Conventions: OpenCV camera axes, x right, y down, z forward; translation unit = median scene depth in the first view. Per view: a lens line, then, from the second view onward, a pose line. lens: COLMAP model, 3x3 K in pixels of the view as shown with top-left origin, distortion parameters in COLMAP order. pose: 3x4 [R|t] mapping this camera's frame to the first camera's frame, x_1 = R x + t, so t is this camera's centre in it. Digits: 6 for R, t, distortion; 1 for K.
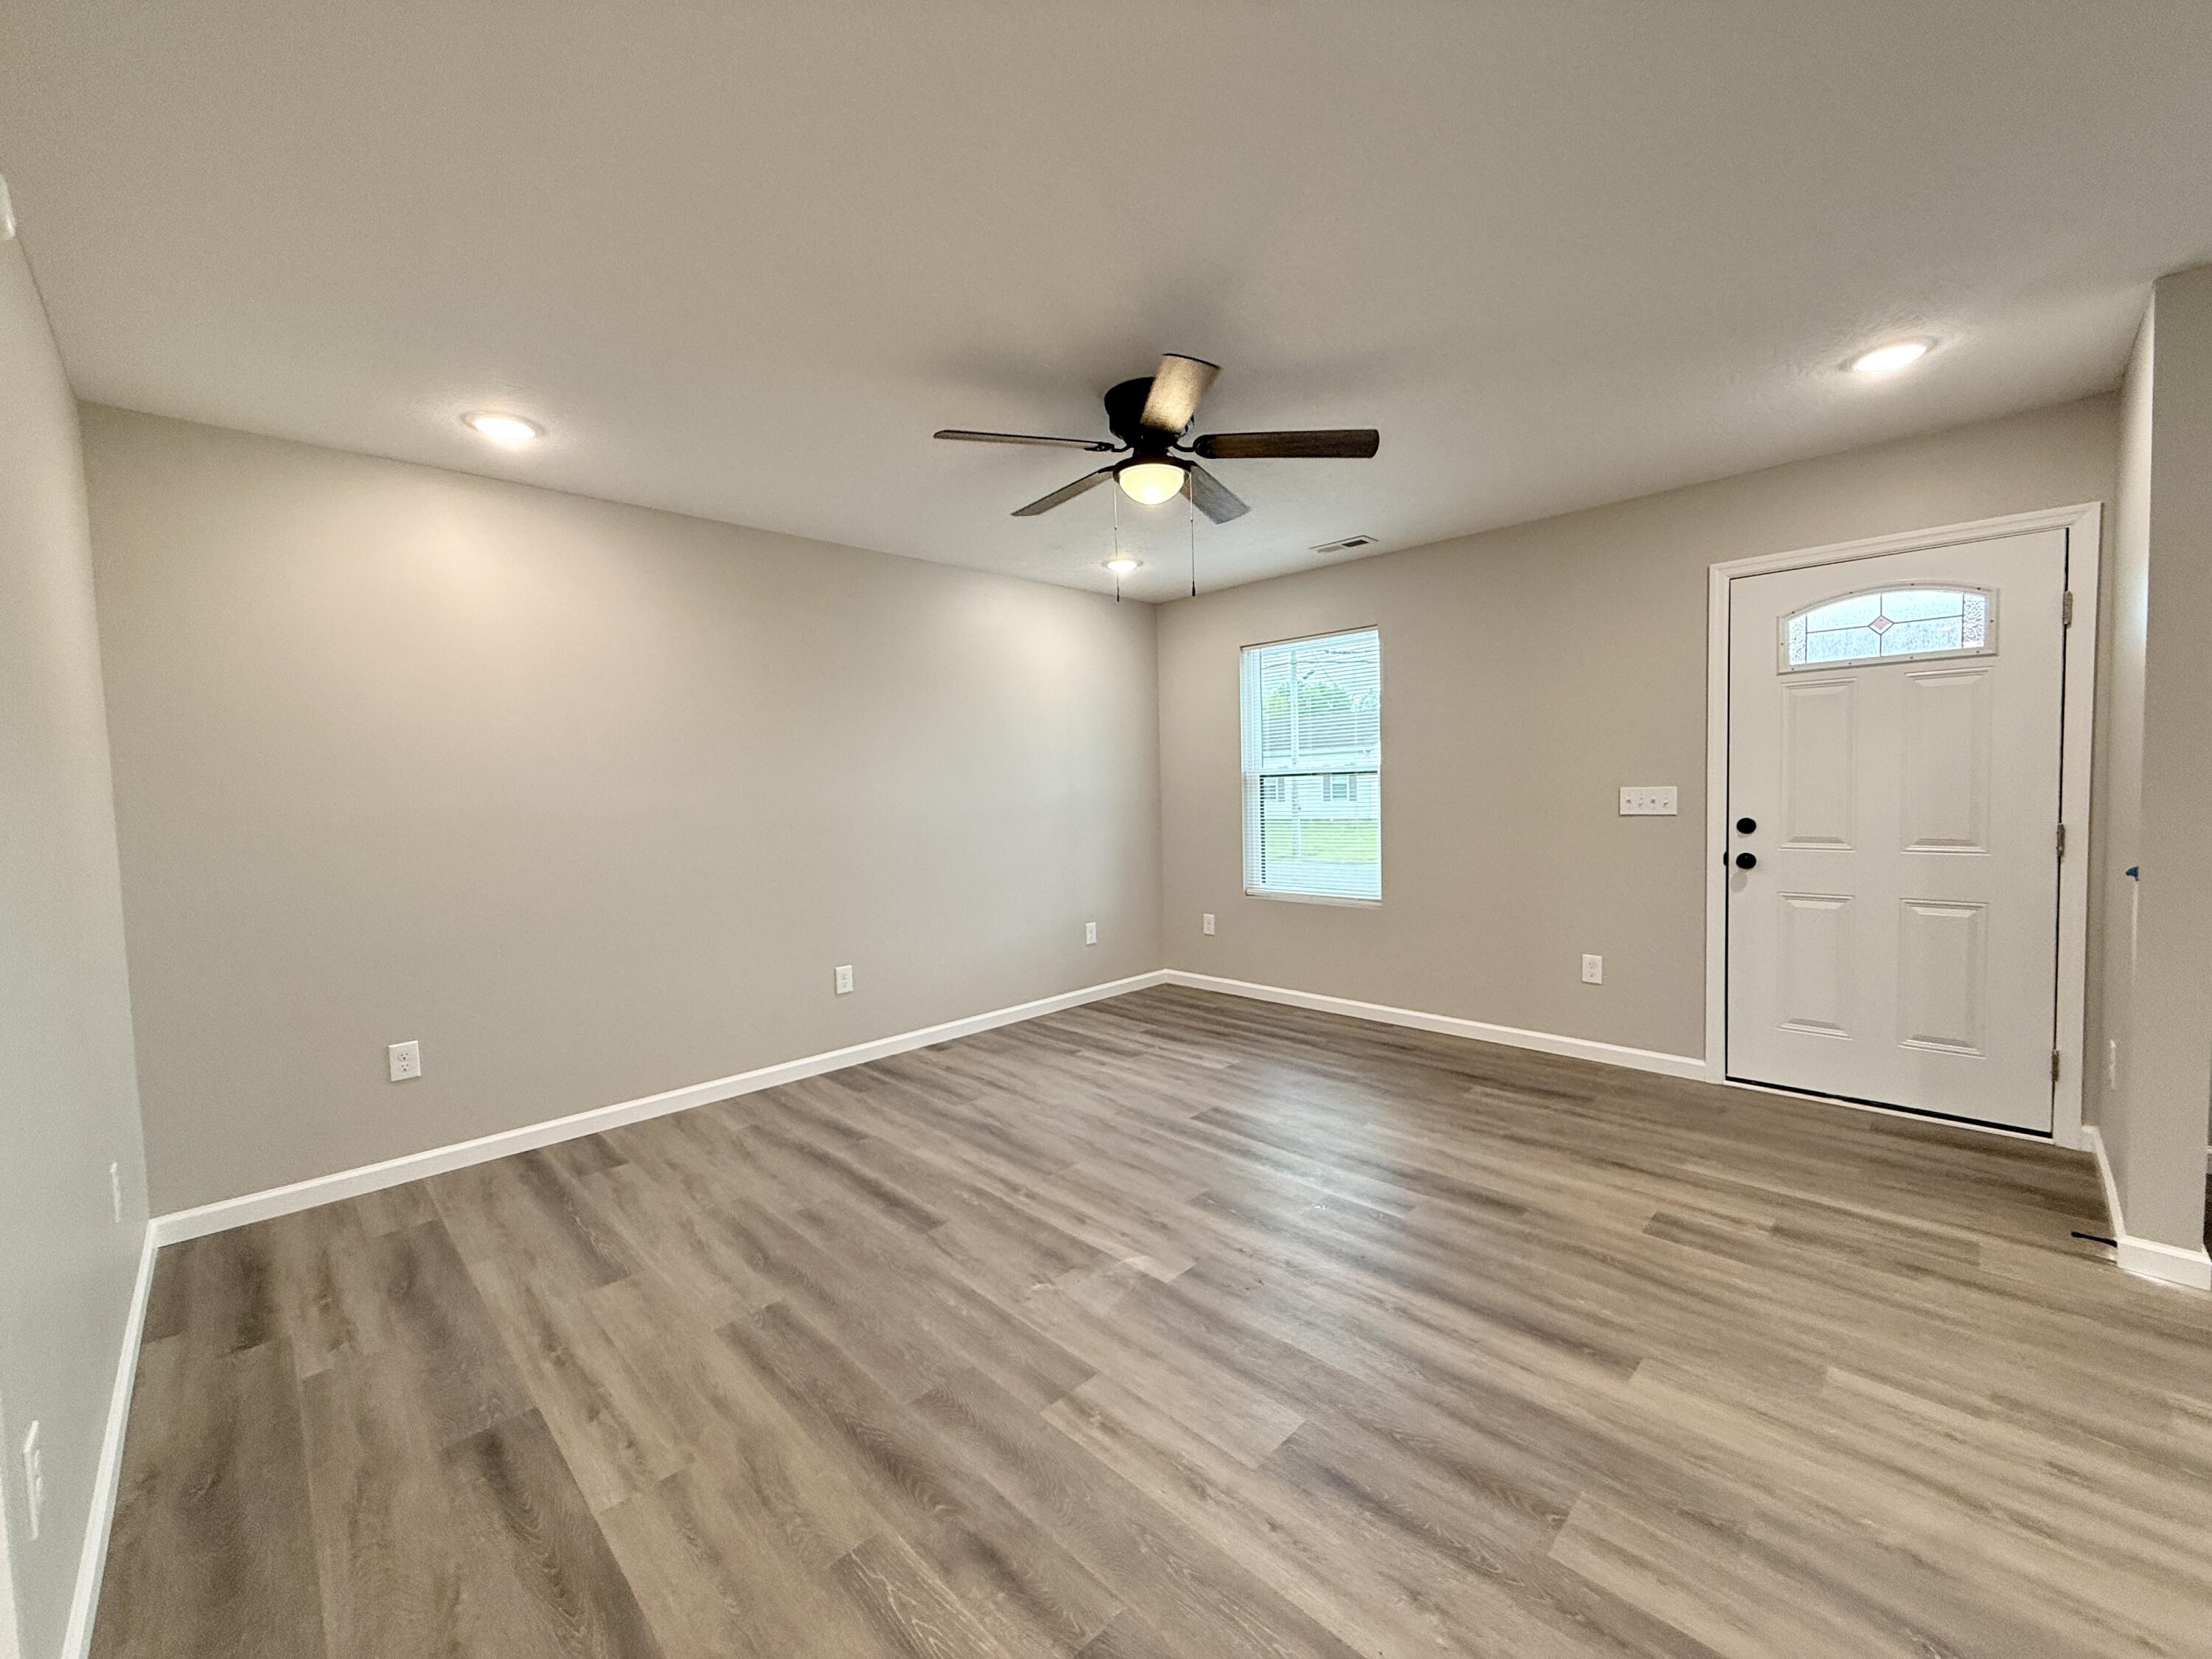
lens RADIAL K [[873.1, 0, 1106.0], [0, 873.1, 829.5], [0, 0, 1]] dist [-0.000361, -0.000164]
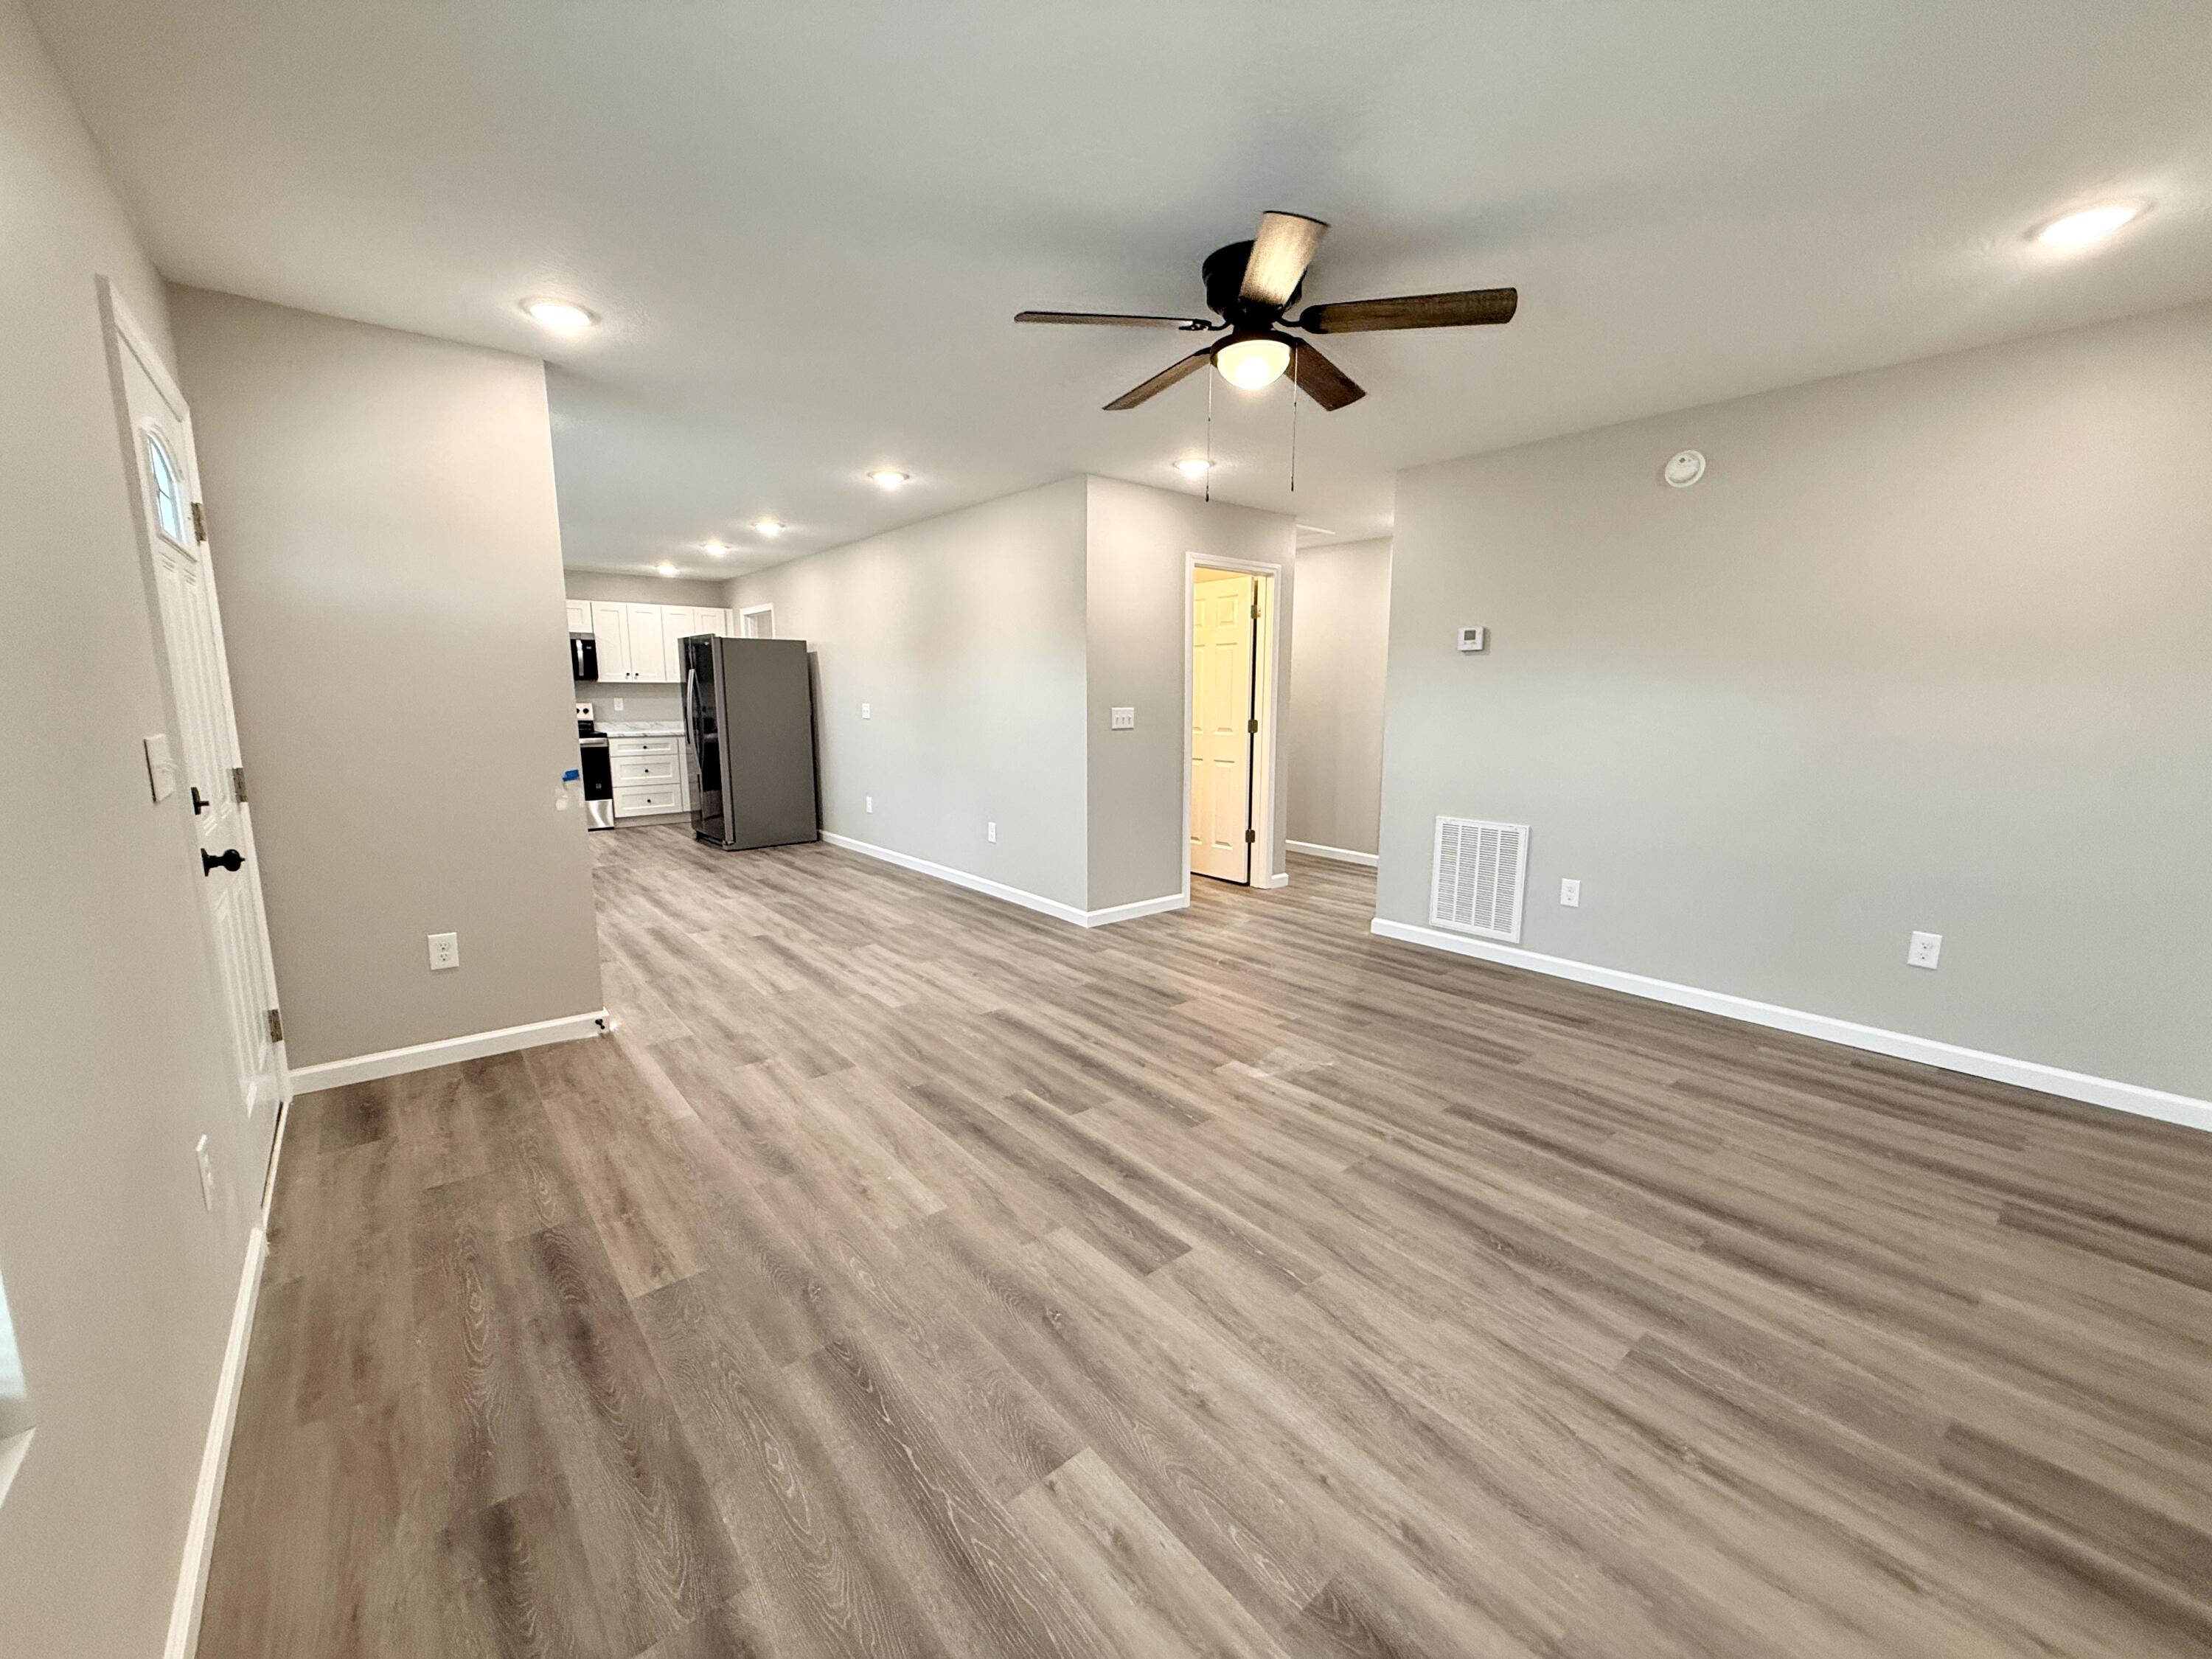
lens RADIAL K [[873.1, 0, 1106.0], [0, 873.1, 829.5], [0, 0, 1]] dist [-0.000361, -0.000164]
pose [[-0.995793, 0.009866, 0.091095, 0.126837], [0.028270, 0.978767, 0.203017, -0.113549], [-0.087158, 0.204738, -0.974929, 2.012991]]
